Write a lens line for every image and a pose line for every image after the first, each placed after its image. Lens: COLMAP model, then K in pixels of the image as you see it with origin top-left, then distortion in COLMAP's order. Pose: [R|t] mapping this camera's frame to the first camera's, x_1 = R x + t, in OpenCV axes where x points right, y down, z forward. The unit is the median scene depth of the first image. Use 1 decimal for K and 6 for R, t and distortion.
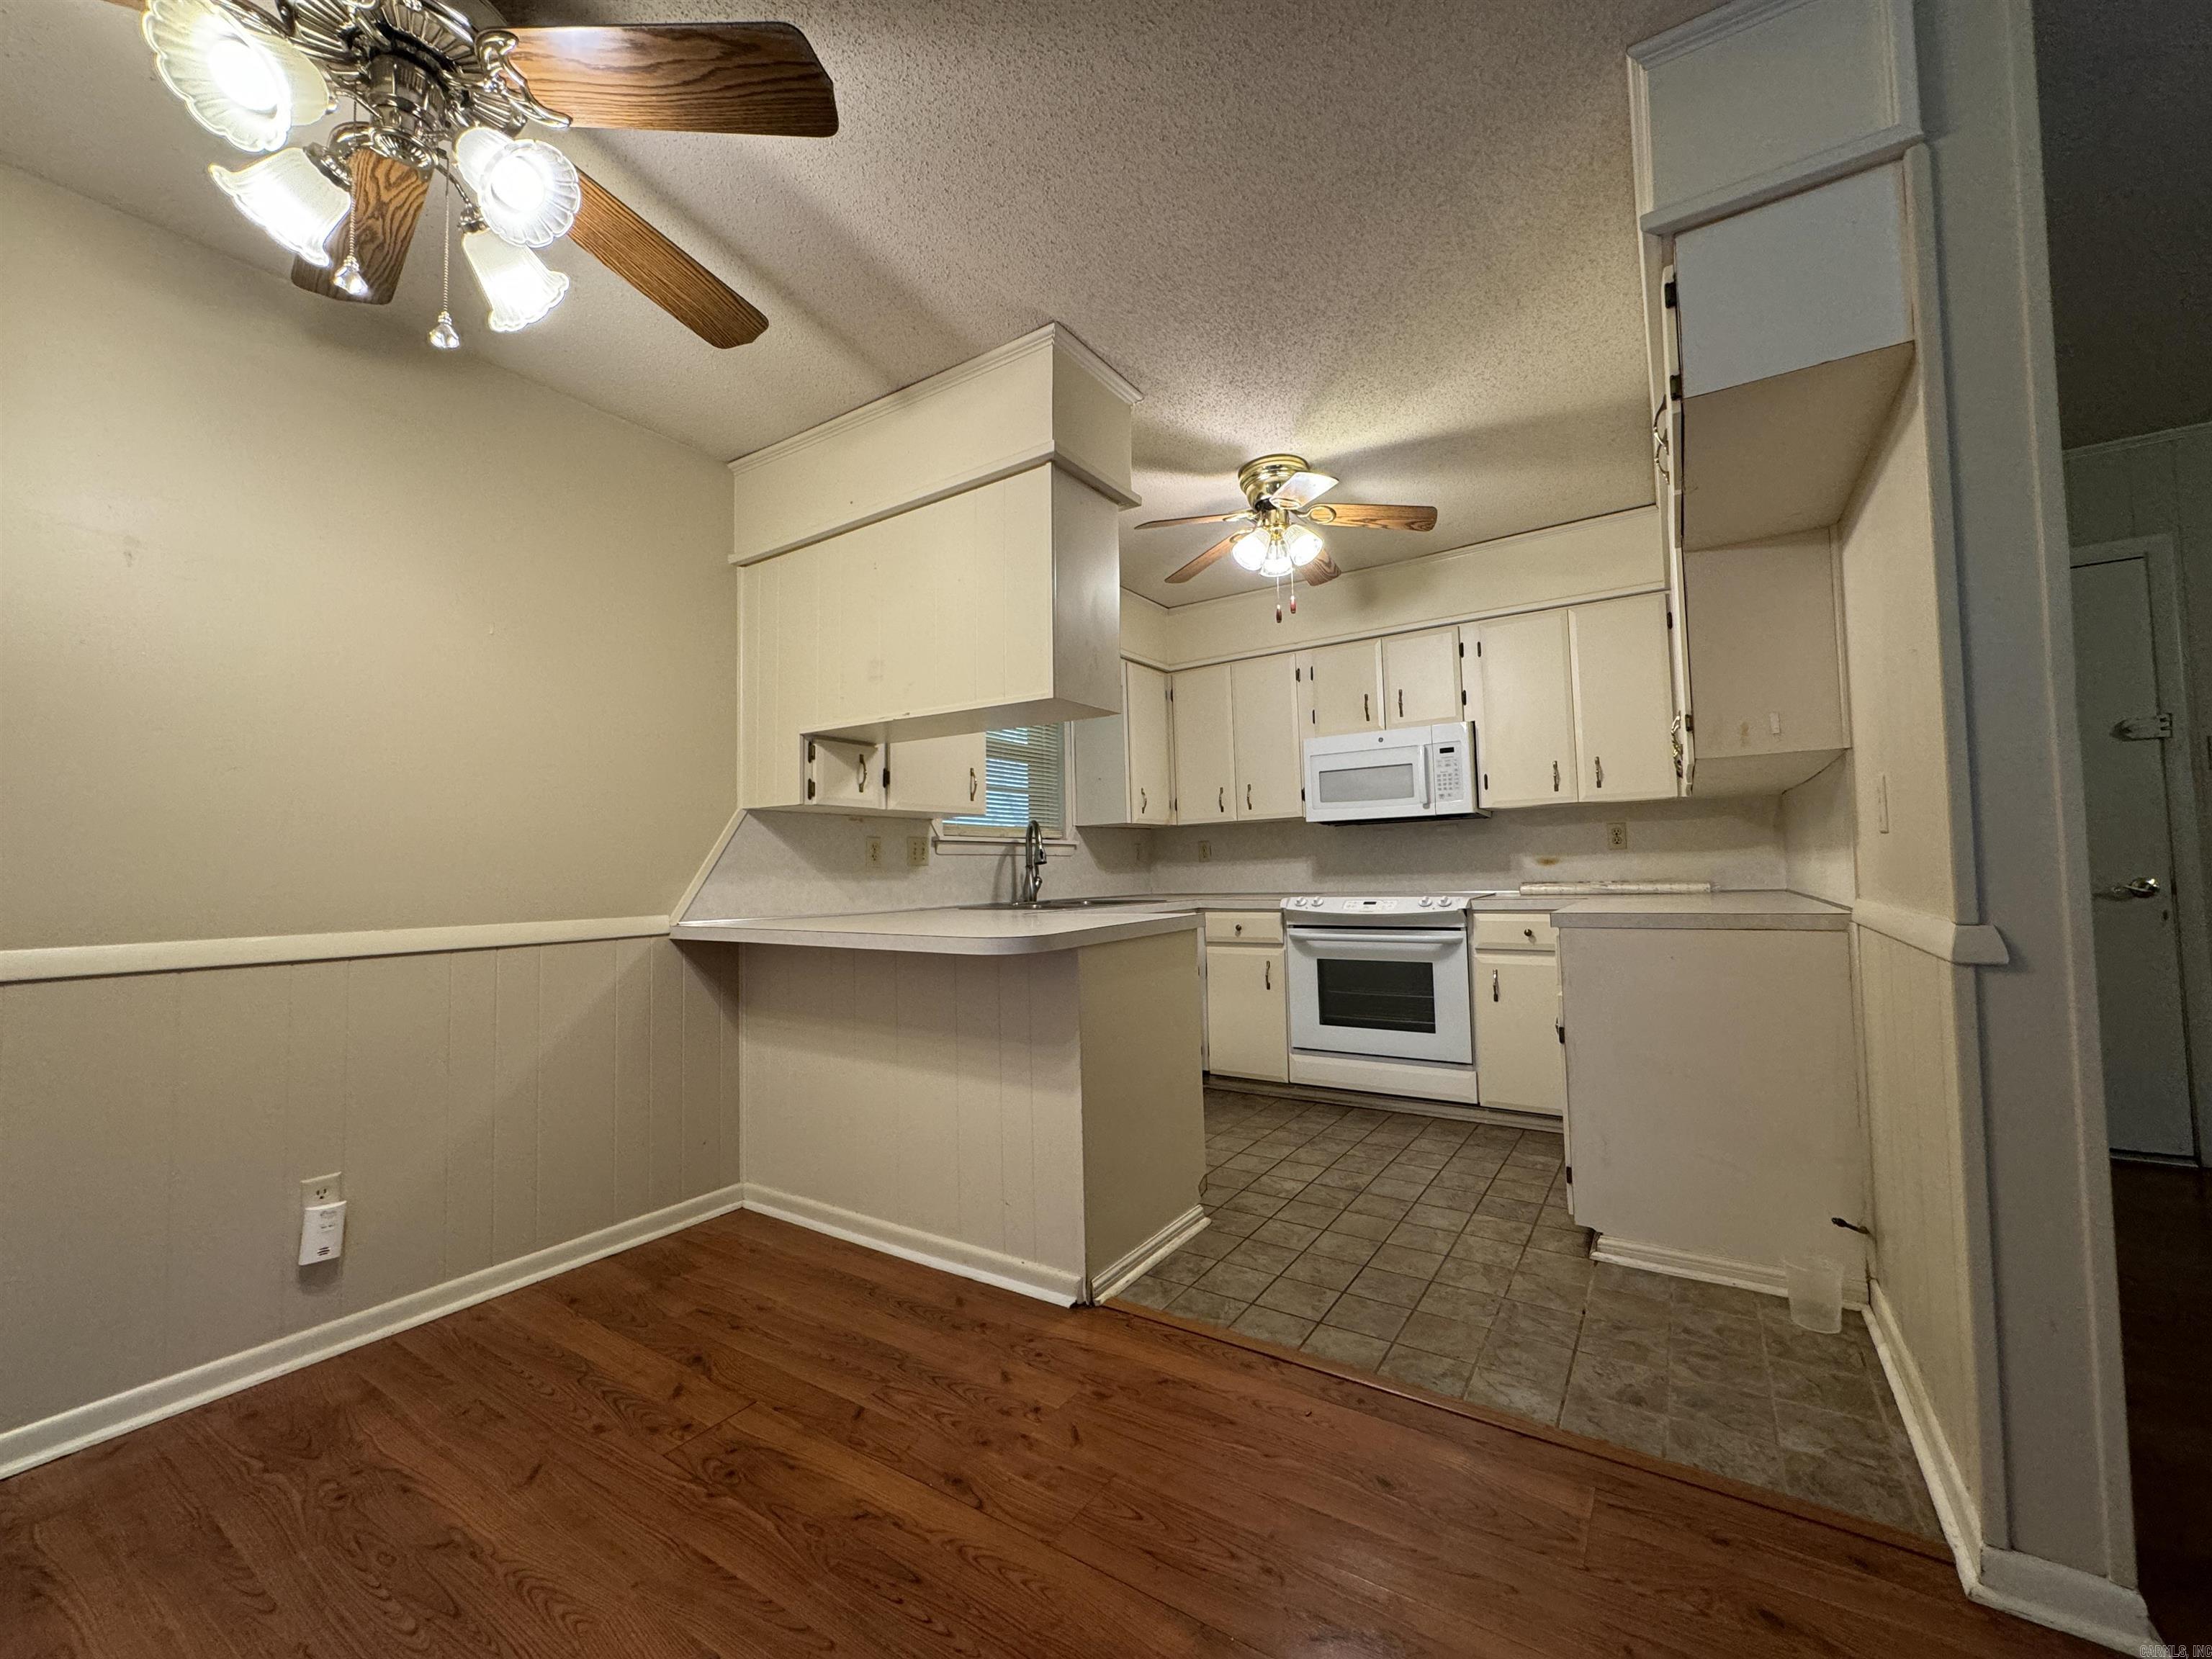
lens RADIAL K [[881.6, 0, 1109.0], [0, 881.6, 827.4], [0, 0, 1]] dist [-0.002512, 0.000089]
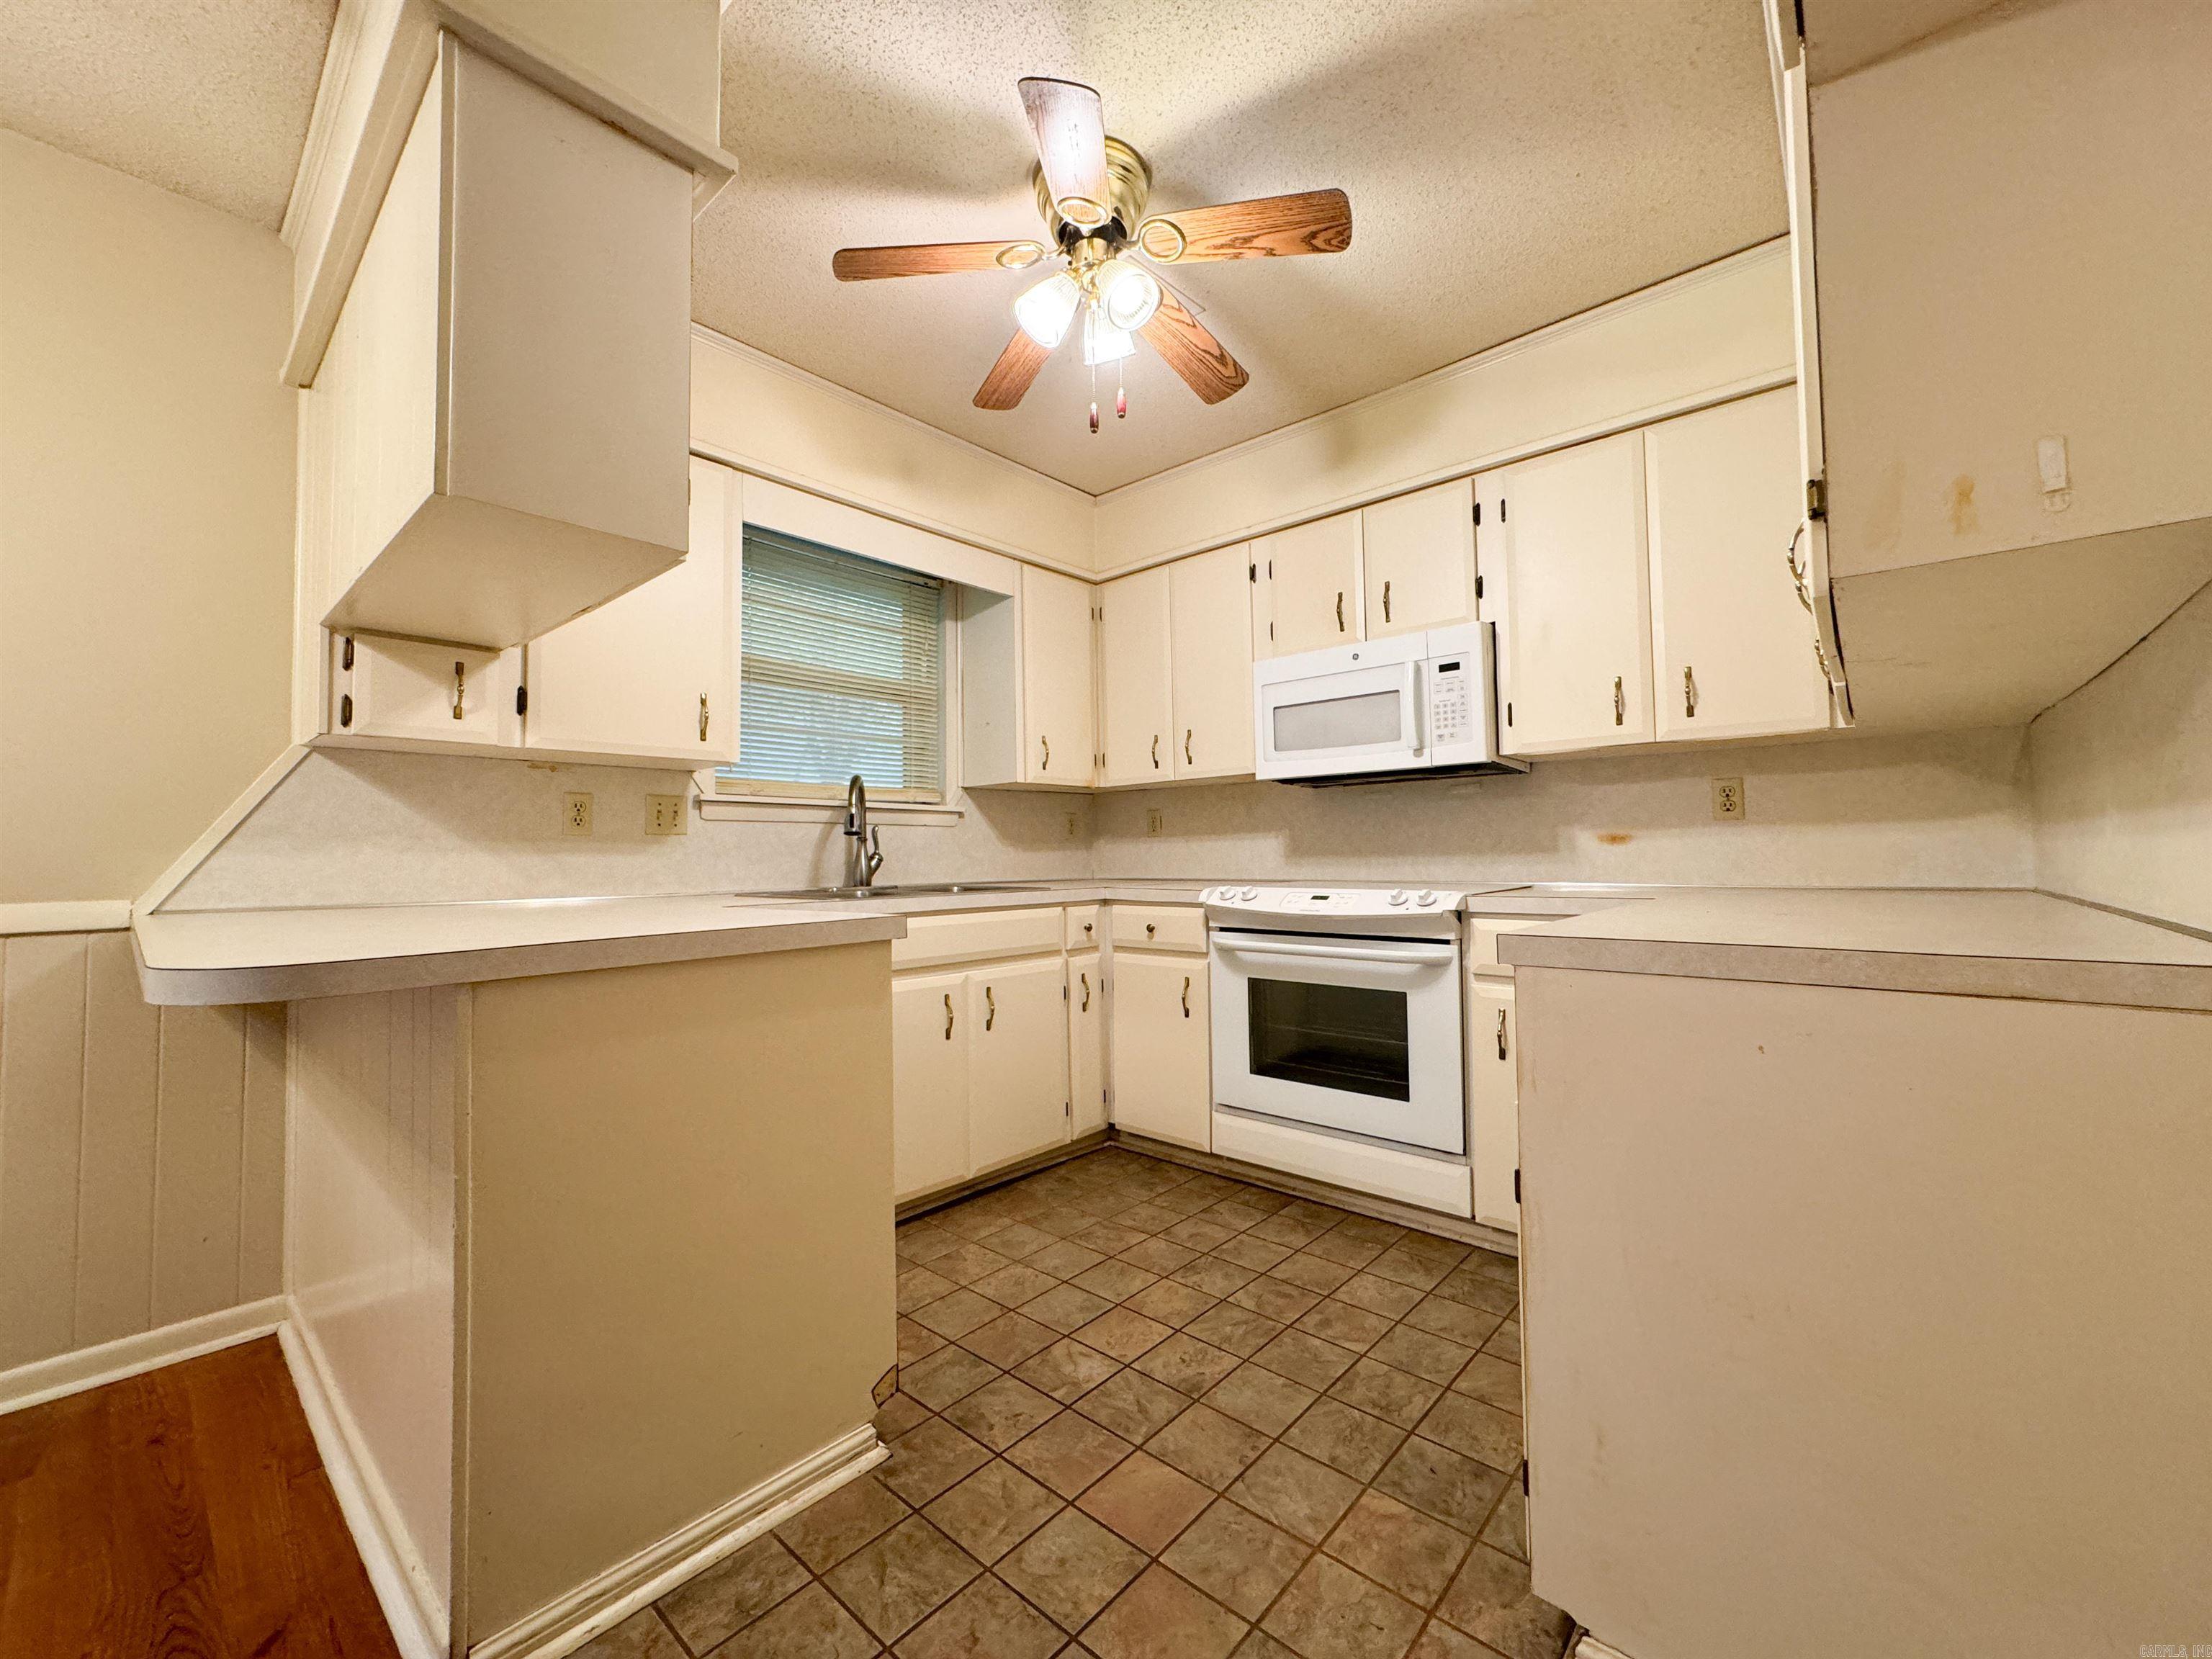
lens RADIAL K [[881.6, 0, 1109.0], [0, 881.6, 827.4], [0, 0, 1]] dist [-0.002512, 0.000089]
pose [[0.990200, 0.007501, -0.139453, 0.258506], [-0.004592, 0.999765, 0.021173, 0.021813], [0.139579, -0.020325, 0.990002, 0.359261]]
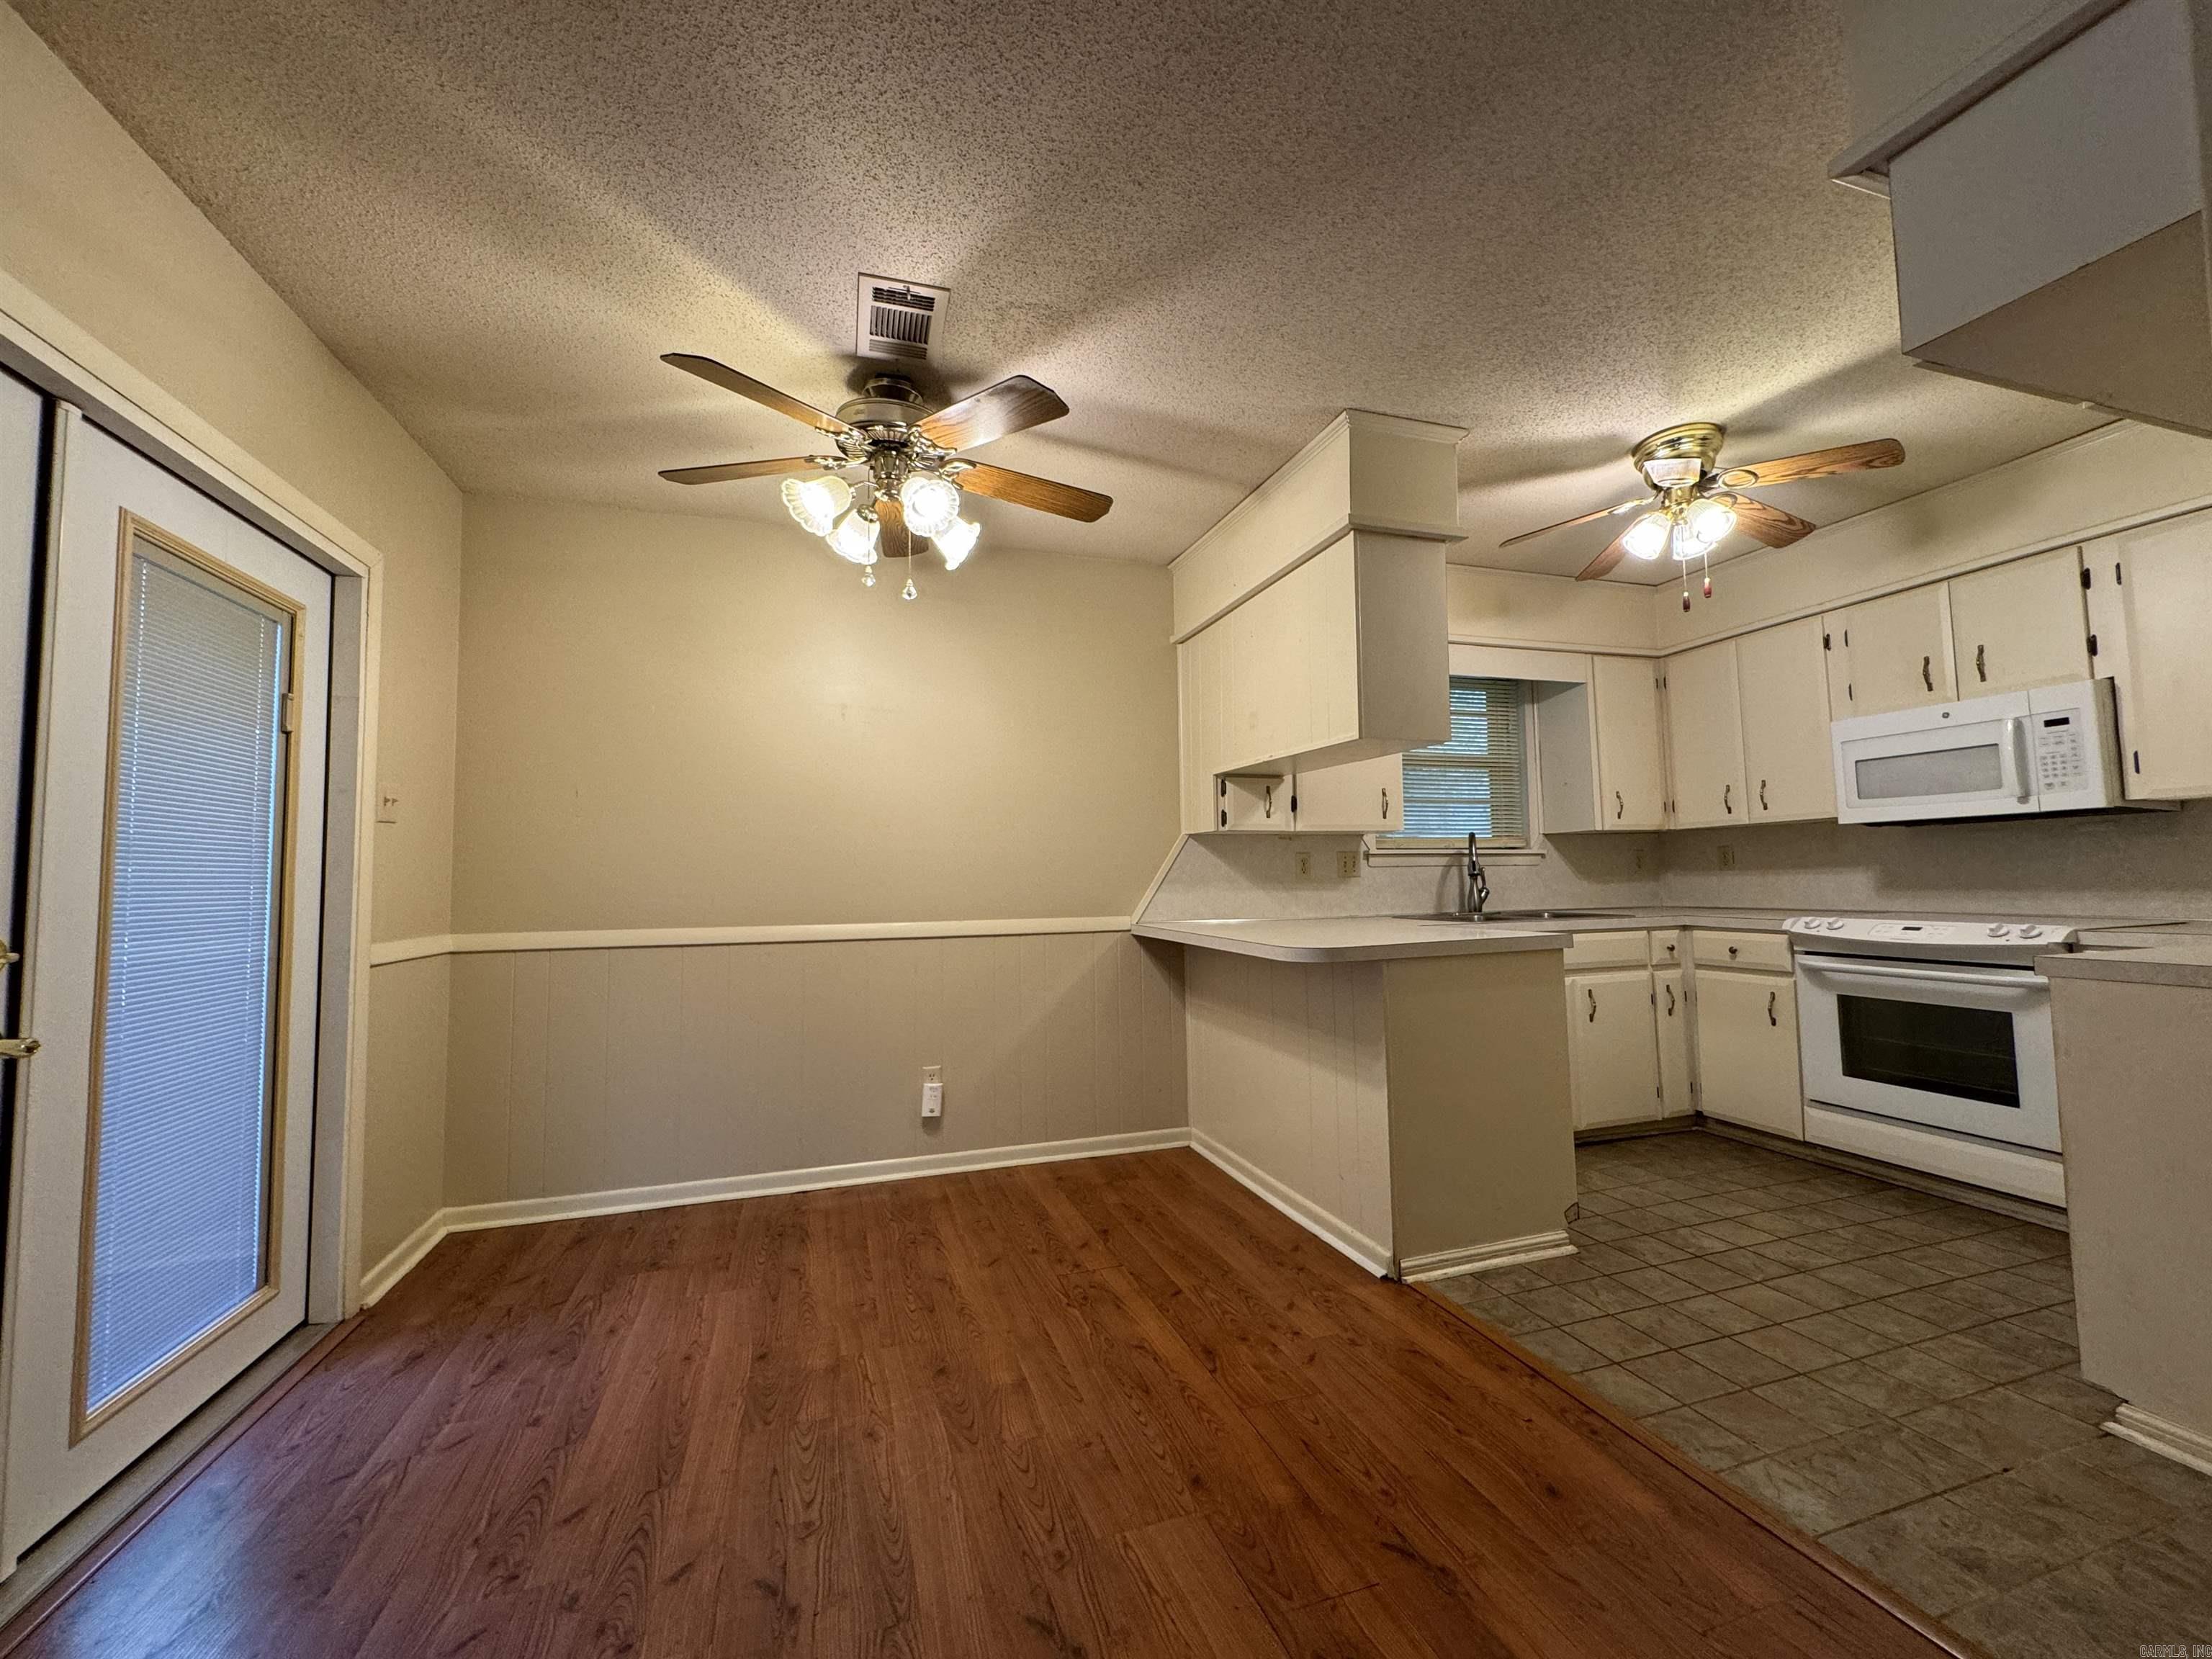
lens RADIAL K [[883.4, 0, 1107.3], [0, 883.4, 826.5], [0, 0, 1]] dist [-0.003737, 0.000371]
pose [[0.781570, -0.027488, -0.623212, 0.254938], [0.030103, 0.999527, -0.006334, -0.023805], [0.623091, -0.013811, 0.782027, -0.060672]]
